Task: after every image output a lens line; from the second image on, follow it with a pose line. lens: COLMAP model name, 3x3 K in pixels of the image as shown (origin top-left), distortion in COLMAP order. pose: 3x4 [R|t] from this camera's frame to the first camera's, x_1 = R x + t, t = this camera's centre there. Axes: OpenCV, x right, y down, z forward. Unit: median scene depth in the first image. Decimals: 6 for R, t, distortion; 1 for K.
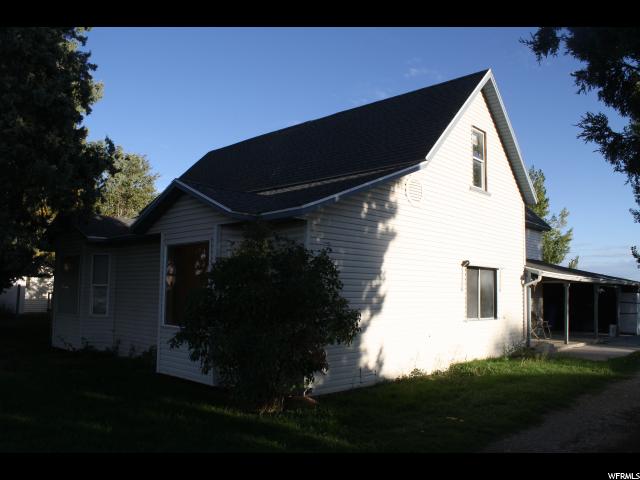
lens RADIAL K [[522.1, 0, 318.5], [0, 522.1, 243.5], [0, 0, 1]] dist [-0.052286, -0.004929]
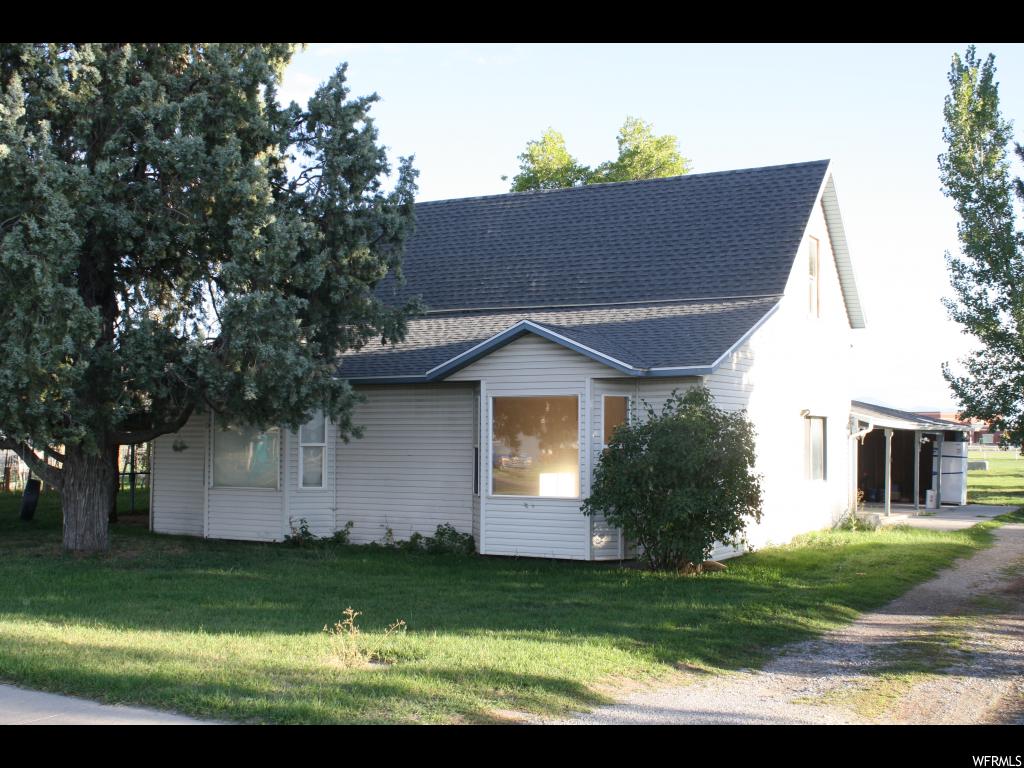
lens RADIAL K [[1275.3, 0, 513.5], [0, 1275.3, 382.8], [0, 0, 1]] dist [-0.003879, 0.000000]
pose [[0.965957, 0.000066, 0.258702, -0.608614], [-0.014190, 0.998508, 0.052728, -0.096946], [-0.258313, -0.054604, 0.964517, -0.718197]]
